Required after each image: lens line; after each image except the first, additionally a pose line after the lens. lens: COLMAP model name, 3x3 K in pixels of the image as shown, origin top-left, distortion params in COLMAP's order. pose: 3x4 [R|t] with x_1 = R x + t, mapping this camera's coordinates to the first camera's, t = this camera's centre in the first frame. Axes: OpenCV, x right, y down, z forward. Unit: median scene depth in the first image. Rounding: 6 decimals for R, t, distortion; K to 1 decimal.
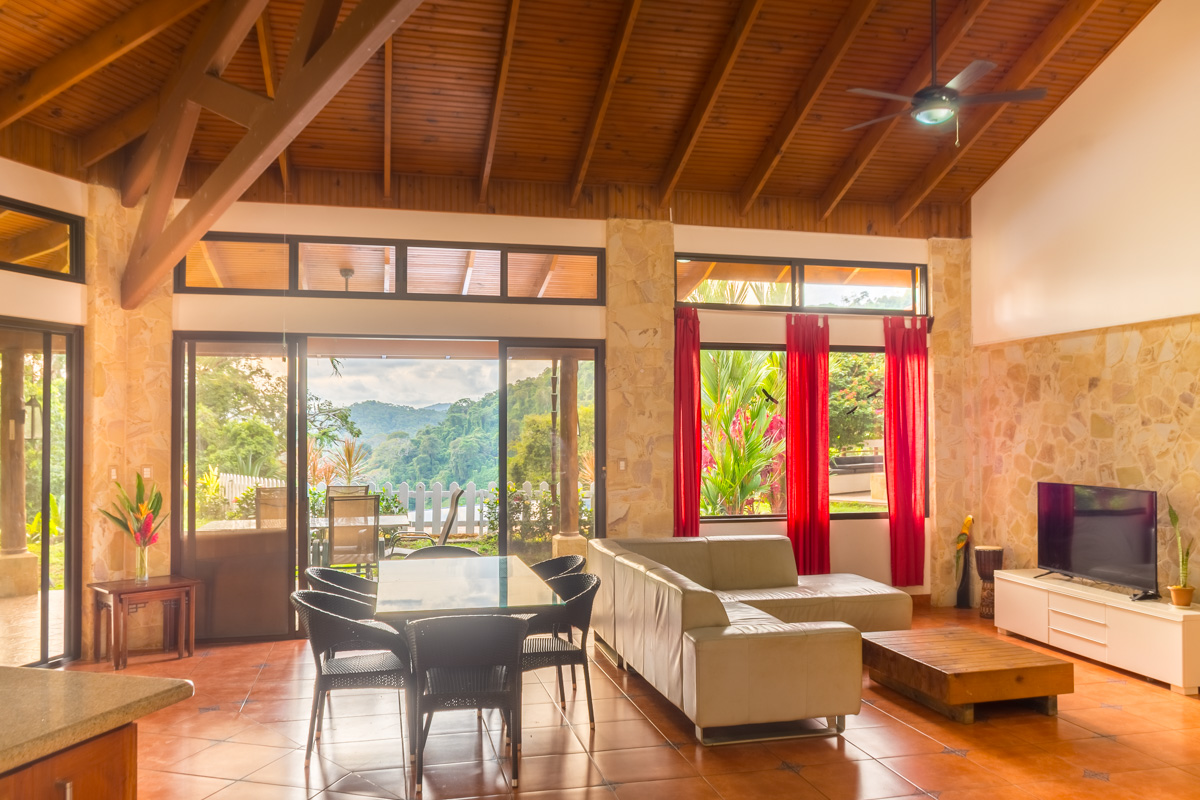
lens RADIAL K [[929.6, 0, 629.8], [0, 929.6, 409.1], [0, 0, 1]] dist [0.003853, 0.003198]
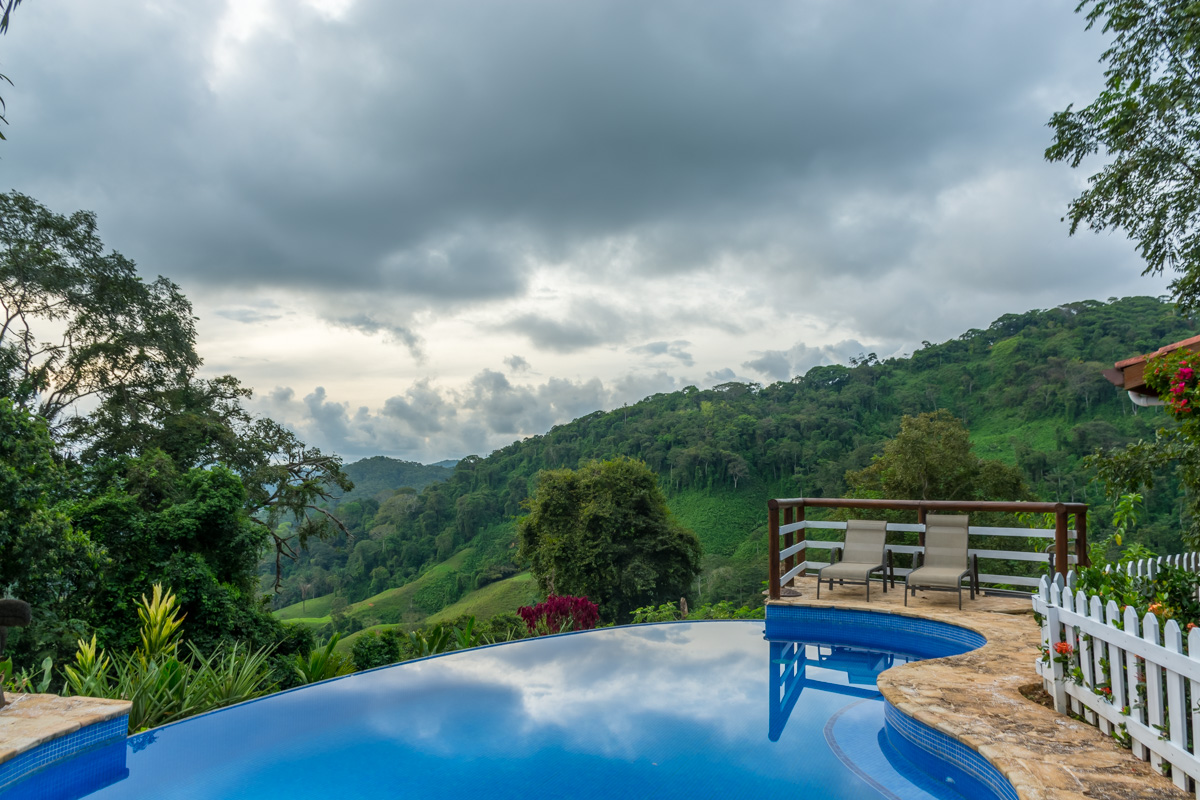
lens RADIAL K [[929.6, 0, 598.3], [0, 929.6, 408.6], [0, 0, 1]] dist [0.003853, 0.003198]
pose [[0.999096, 0.008860, -0.041579, -0.369790], [-0.011476, 0.997942, -0.063086, 0.076686], [0.040934, 0.063506, 0.997142, 1.999457]]
